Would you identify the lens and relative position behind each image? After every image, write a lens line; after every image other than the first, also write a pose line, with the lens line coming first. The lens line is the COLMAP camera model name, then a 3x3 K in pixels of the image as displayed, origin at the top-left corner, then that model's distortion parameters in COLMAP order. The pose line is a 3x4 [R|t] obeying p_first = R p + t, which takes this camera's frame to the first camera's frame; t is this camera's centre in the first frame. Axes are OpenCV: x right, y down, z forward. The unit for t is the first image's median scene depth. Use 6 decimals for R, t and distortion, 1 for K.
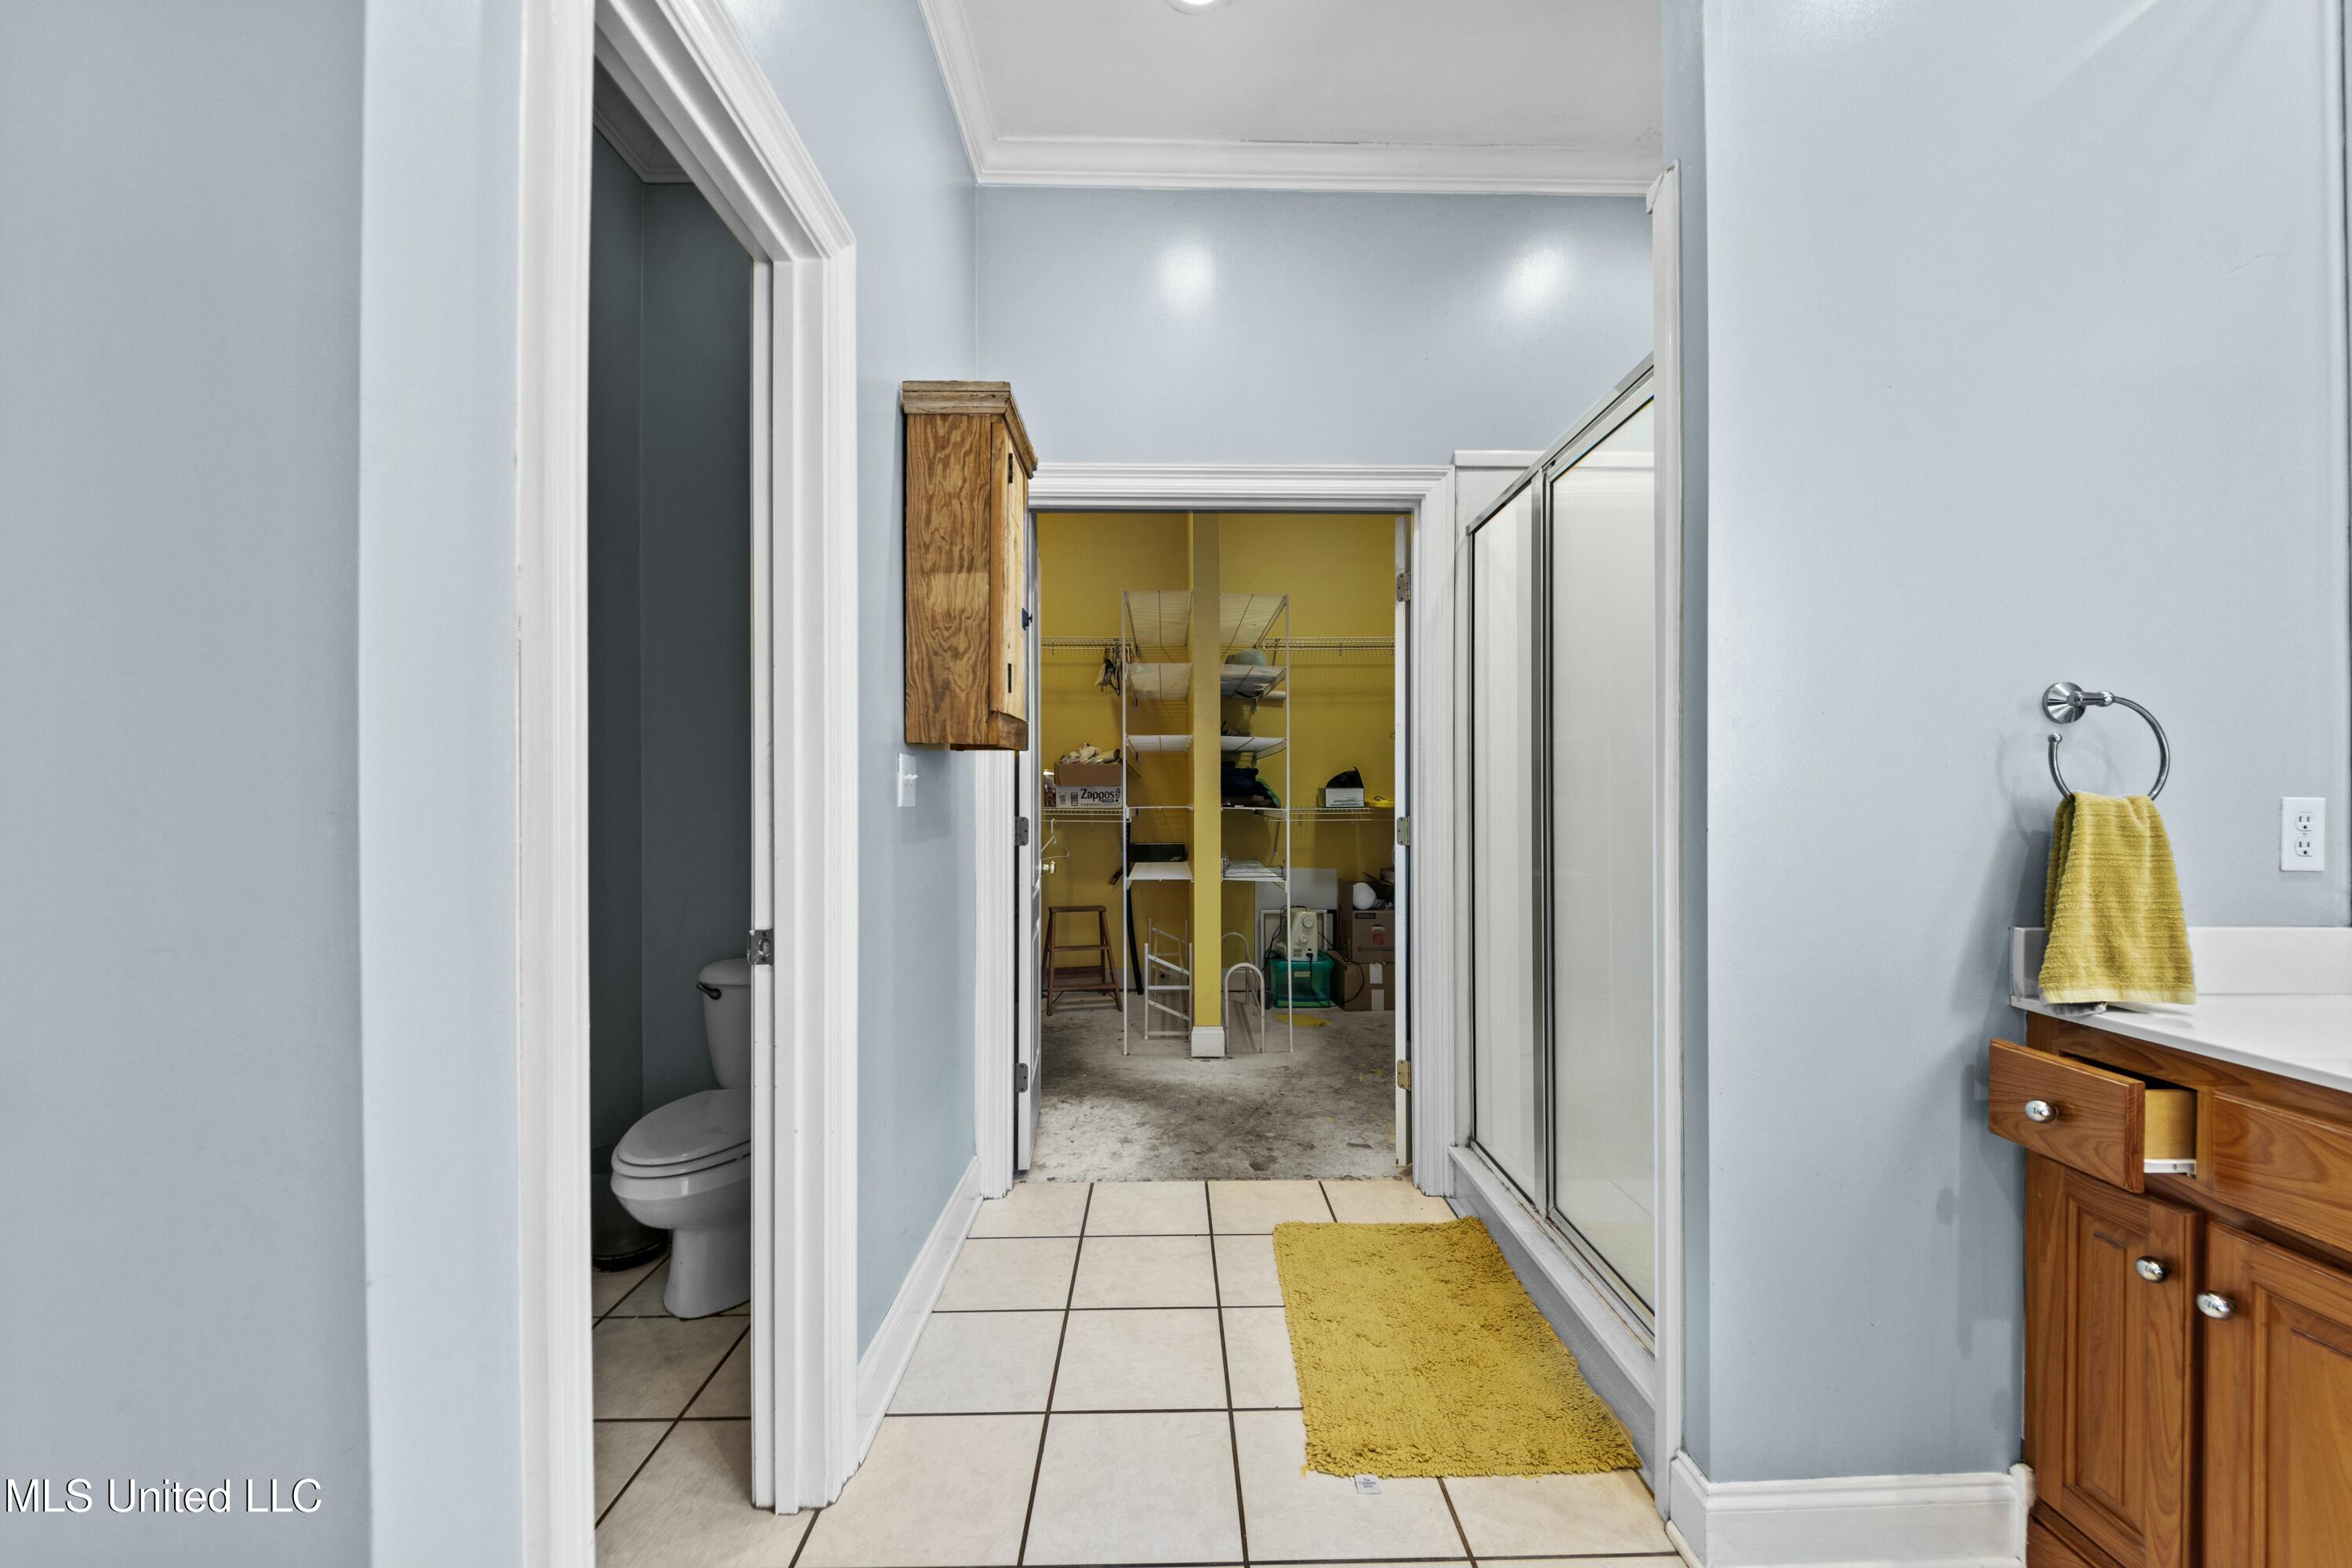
lens RADIAL K [[913.0, 0, 1180.9], [0, 913.0, 805.5], [0, 0, 1]] dist [0.000517, -0.002683]
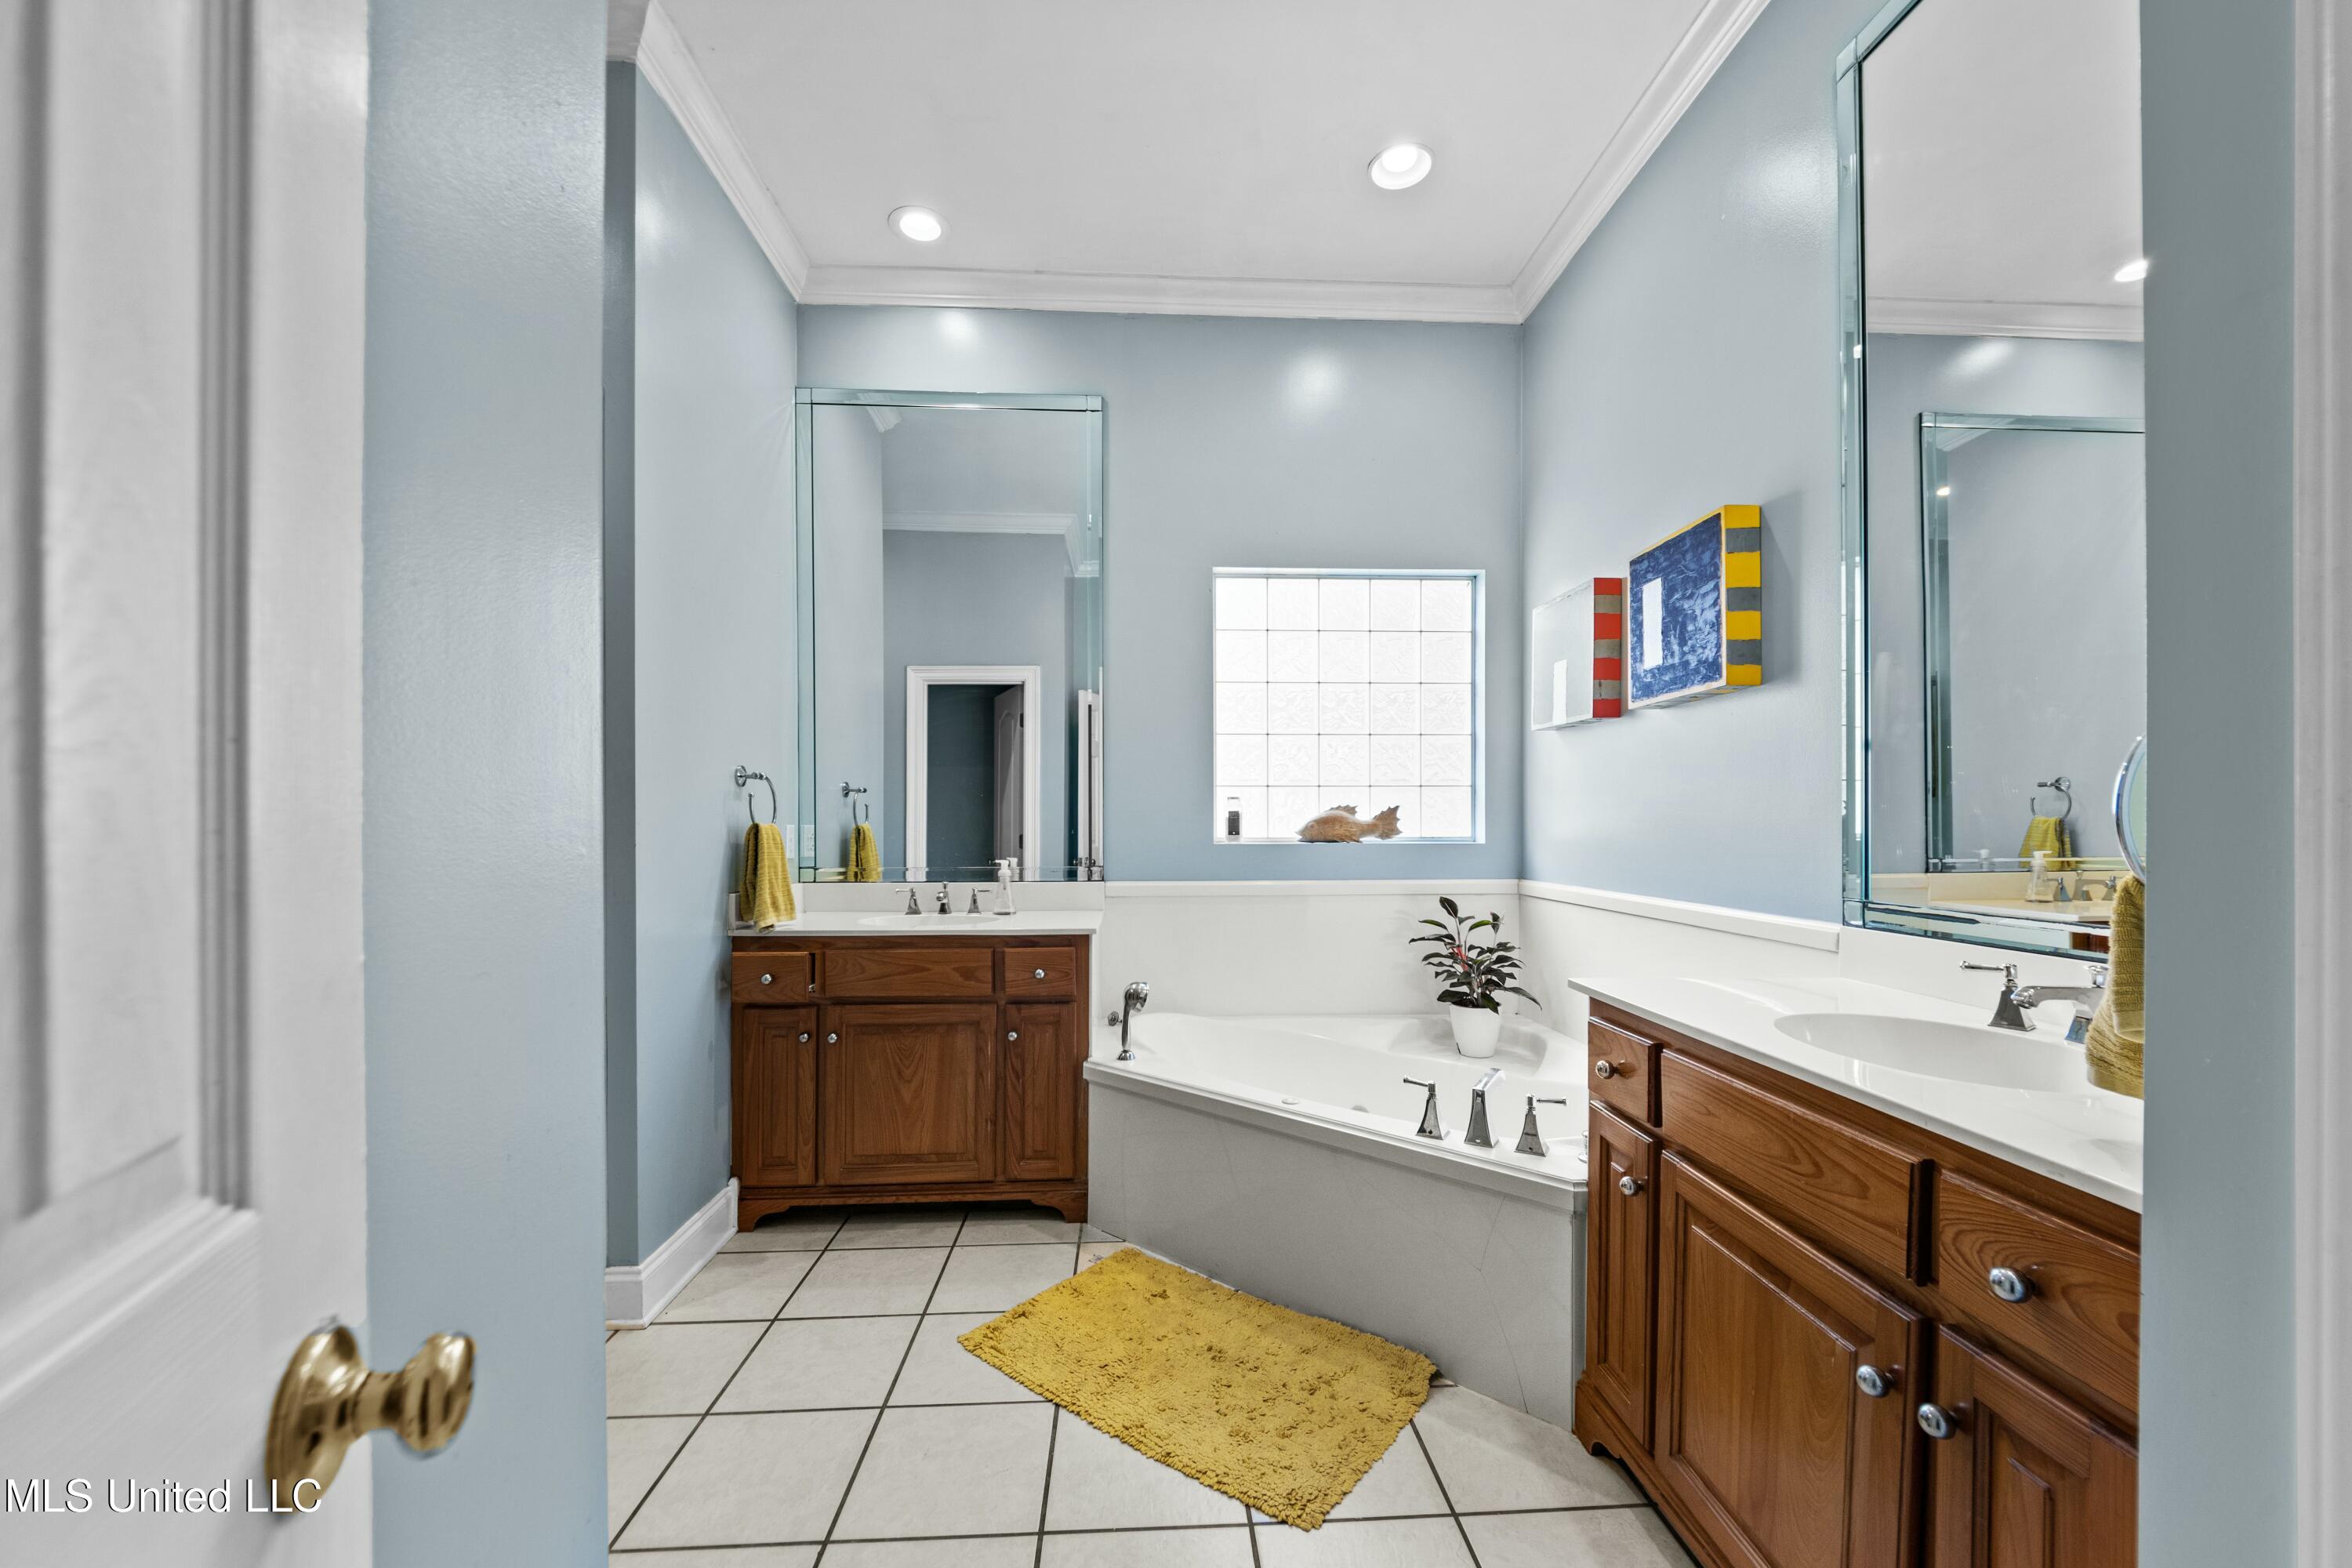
lens RADIAL K [[919.5, 0, 1188.3], [0, 919.5, 815.2], [0, 0, 1]] dist [0.002498, -0.008628]
pose [[-0.047216, 0.013165, 0.998798, -1.039848], [0.005114, 0.999903, -0.012938, -0.001112], [-0.998872, 0.004497, -0.047279, 0.134353]]
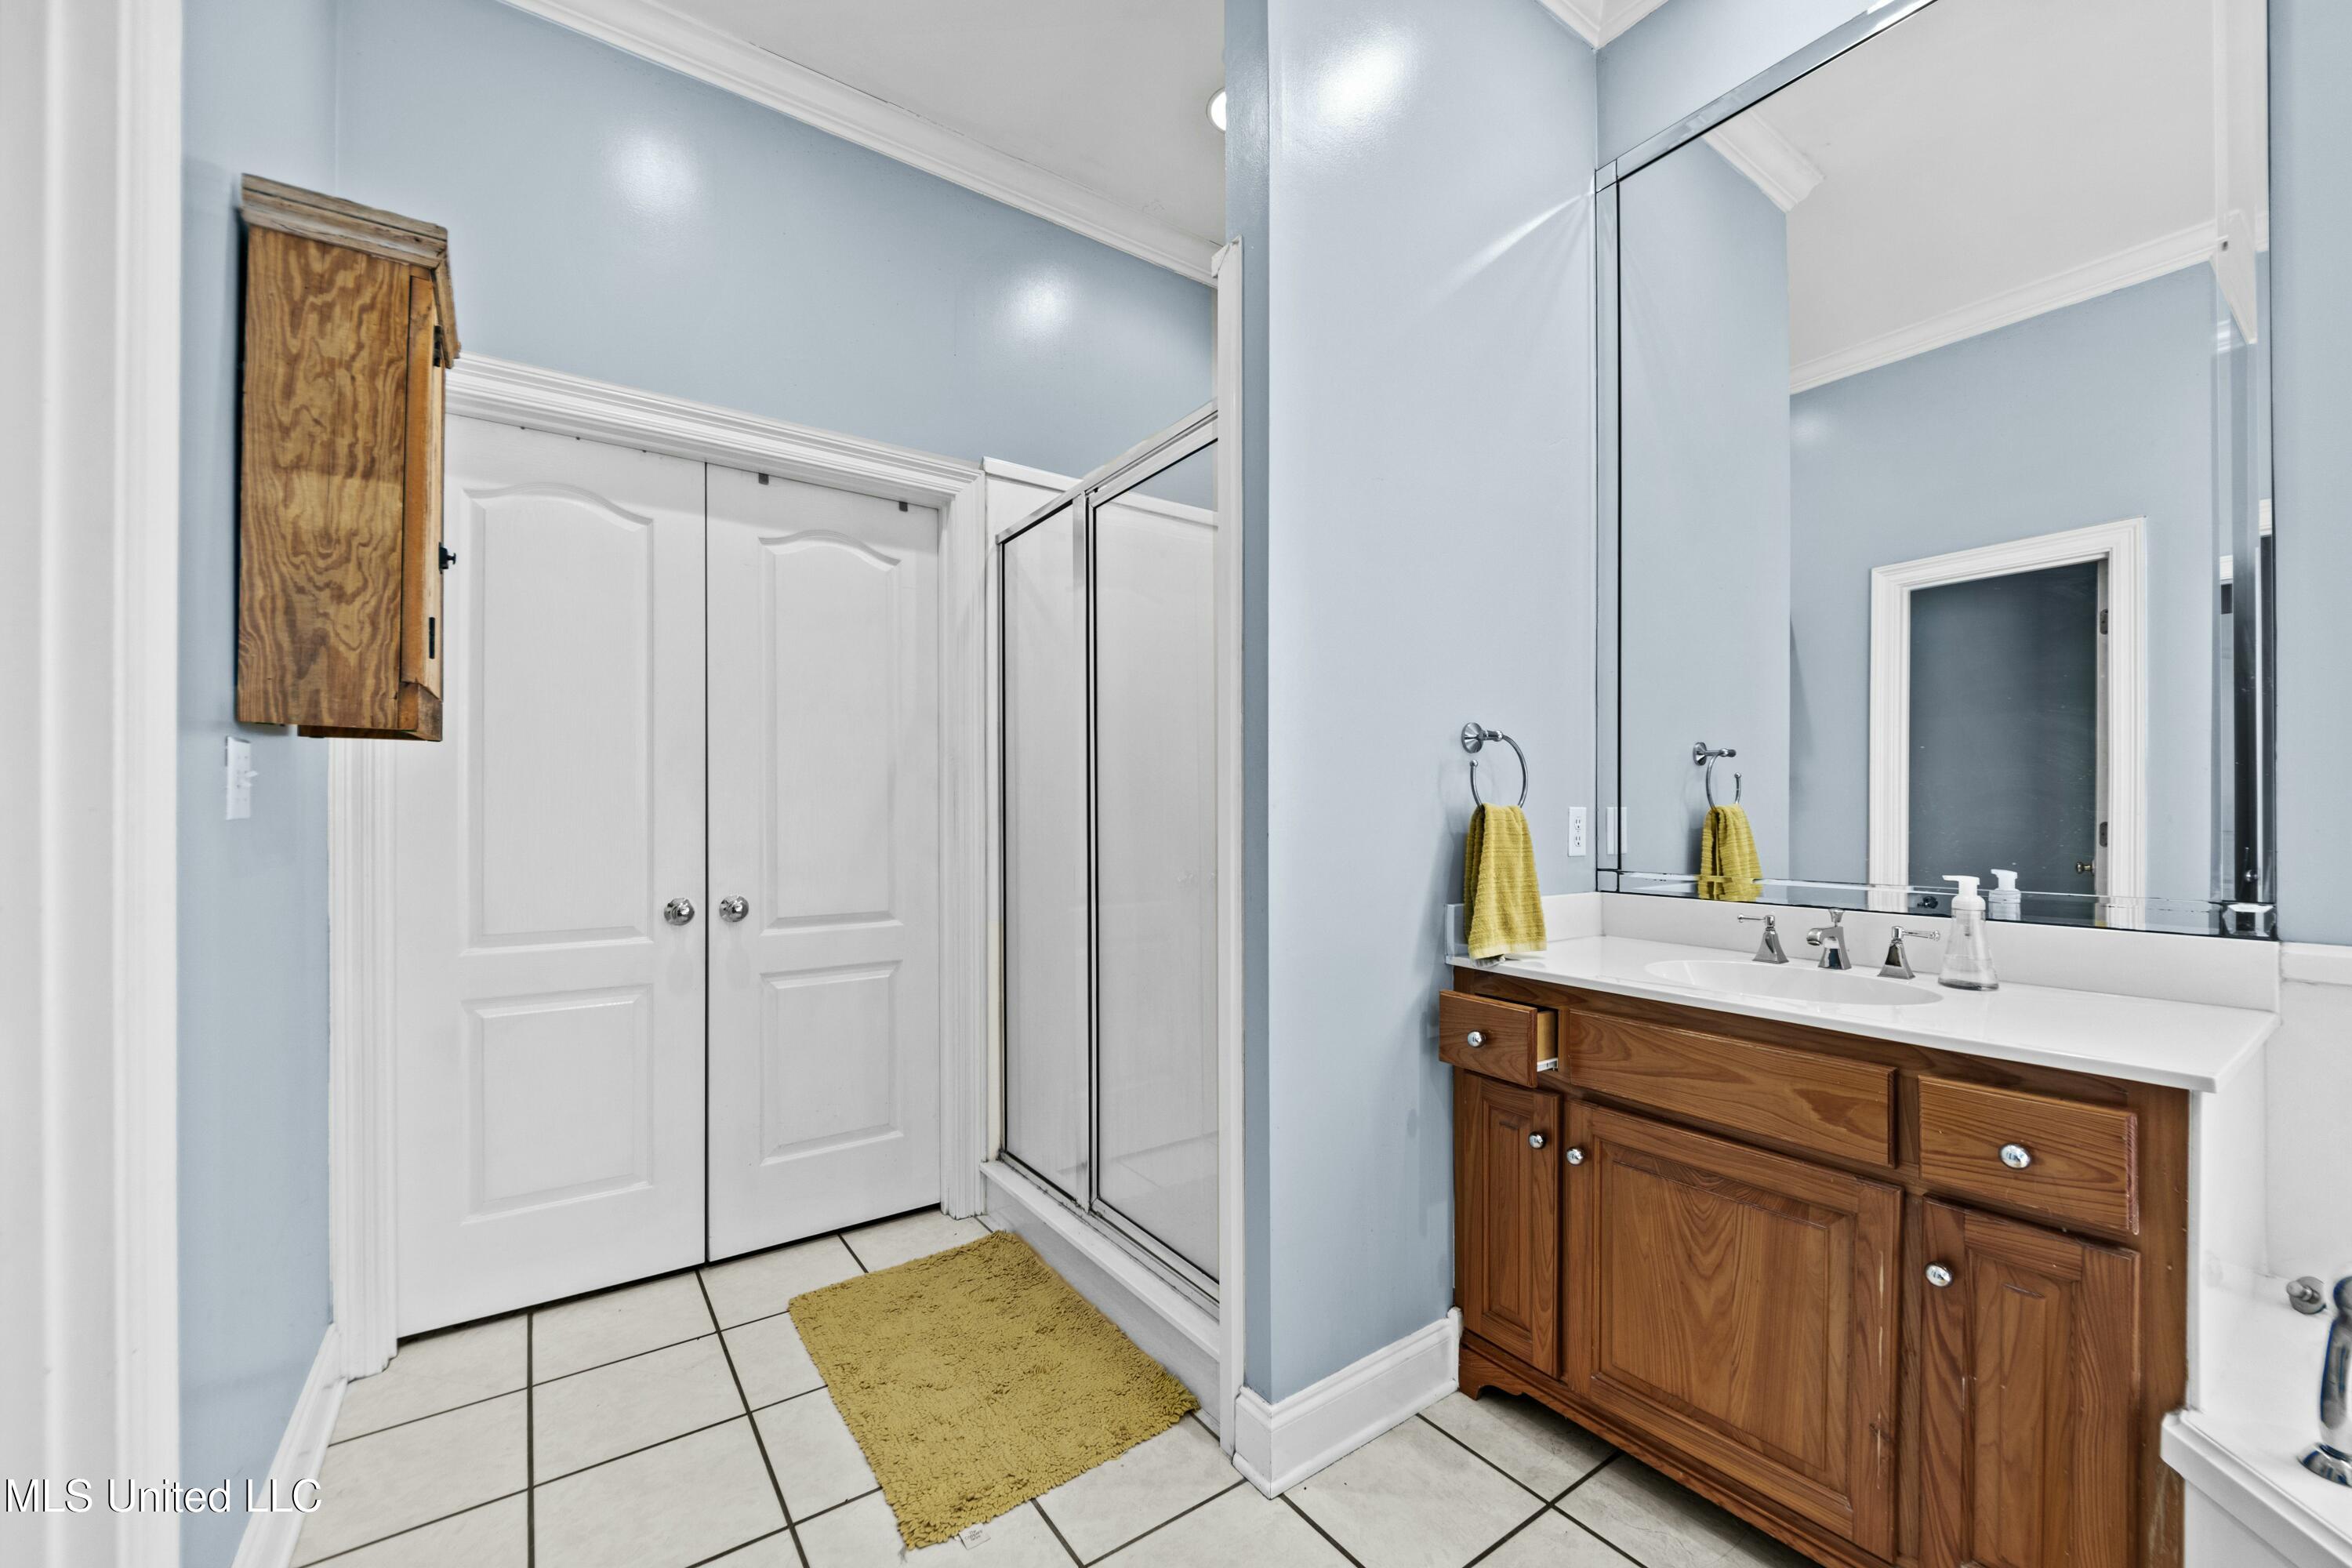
lens RADIAL K [[919.5, 0, 1188.3], [0, 919.5, 815.2], [0, 0, 1]] dist [0.002498, -0.008628]
pose [[0.823185, -0.001730, 0.567770, -0.159578], [0.004107, 0.999987, -0.002907, 0.005381], [-0.567758, 0.004725, 0.823182, 0.106979]]
